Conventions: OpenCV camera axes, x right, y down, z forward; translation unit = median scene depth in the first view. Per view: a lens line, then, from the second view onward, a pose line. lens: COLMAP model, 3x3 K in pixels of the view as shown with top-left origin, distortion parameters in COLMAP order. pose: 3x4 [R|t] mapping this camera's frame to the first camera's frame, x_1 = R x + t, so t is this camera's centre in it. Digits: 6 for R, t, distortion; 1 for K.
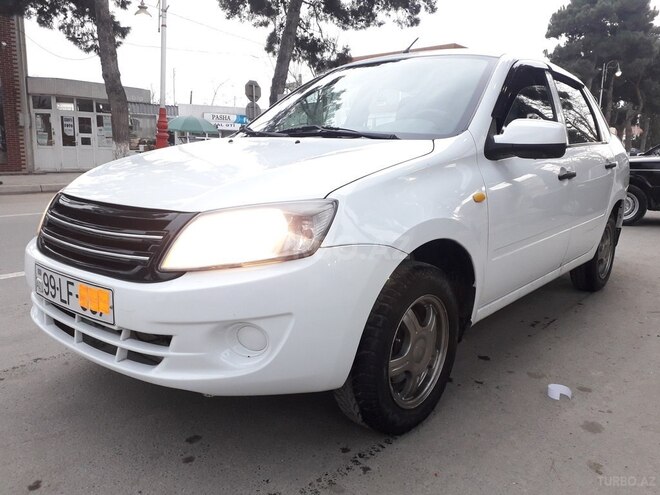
lens RADIAL K [[532.7, 0, 330.8], [0, 532.7, 251.6], [0, 0, 1]] dist [0.054788, -0.077522]
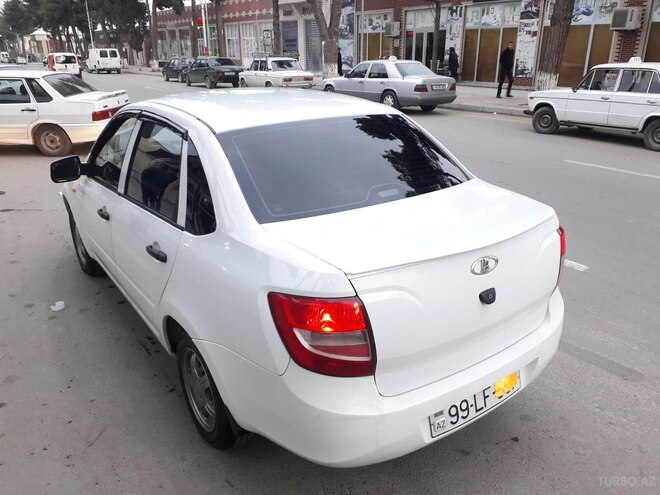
lens RADIAL K [[532.7, 0, 330.0], [0, 532.7, 250.3], [0, 0, 1]] dist [0.054788, -0.077522]
pose [[-0.260981, 0.337342, -0.904483, 2.004366], [-0.174720, 0.904973, 0.387939, -0.873715], [0.949401, 0.259276, -0.177240, 2.441255]]
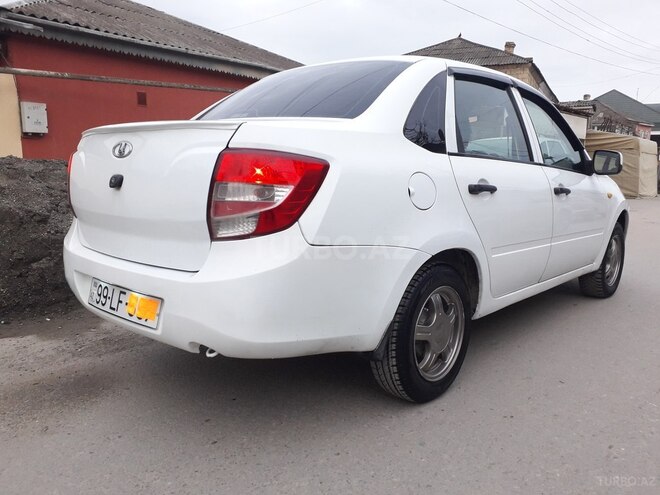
lens RADIAL K [[532.7, 0, 350.9], [0, 532.7, 246.6], [0, 0, 1]] dist [0.054788, -0.077522]
pose [[-0.999447, -0.025593, 0.021251, 0.523706], [-0.016973, 0.941748, 0.335891, -0.675925], [-0.028610, 0.335344, -0.941661, 3.581603]]
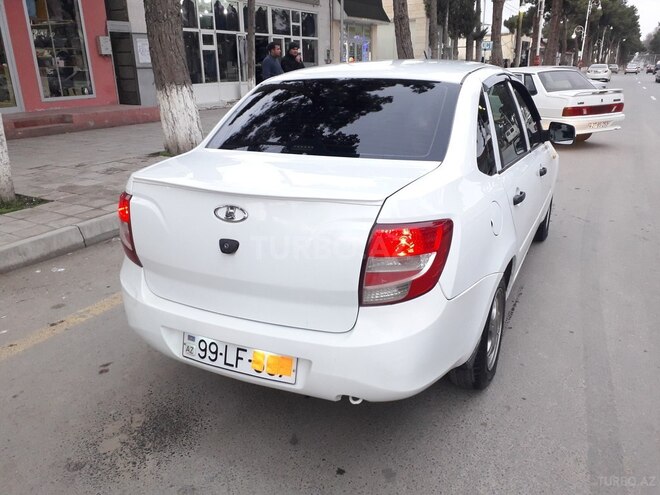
lens RADIAL K [[532.7, 0, 344.1], [0, 532.7, 247.1], [0, 0, 1]] dist [0.054788, -0.077522]
pose [[-0.970639, 0.083905, -0.225432, 1.017453], [-0.036796, 0.874367, 0.483868, -0.940503], [0.237709, 0.477956, -0.845608, 3.494235]]
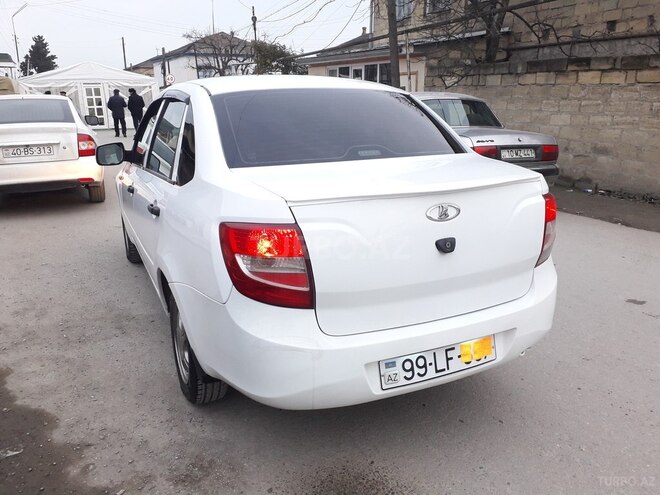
lens RADIAL K [[532.7, 0, 326.9], [0, 532.7, 246.3], [0, 0, 1]] dist [0.054788, -0.077522]
pose [[-0.421798, 0.236346, -0.875344, 1.986671], [-0.168357, 0.928223, 0.331749, -0.734636], [0.890922, 0.287302, -0.351732, 2.728122]]
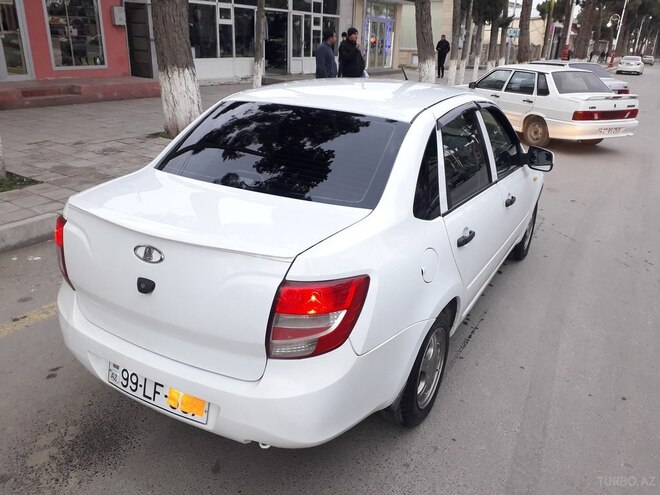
lens RADIAL K [[532.7, 0, 345.8], [0, 532.7, 246.8], [0, 0, 1]] dist [0.054788, -0.077522]
pose [[-0.980630, 0.026738, -0.194036, 0.823199], [-0.080843, 0.847073, 0.525292, -1.074775], [0.178408, 0.530804, -0.828504, 3.458779]]
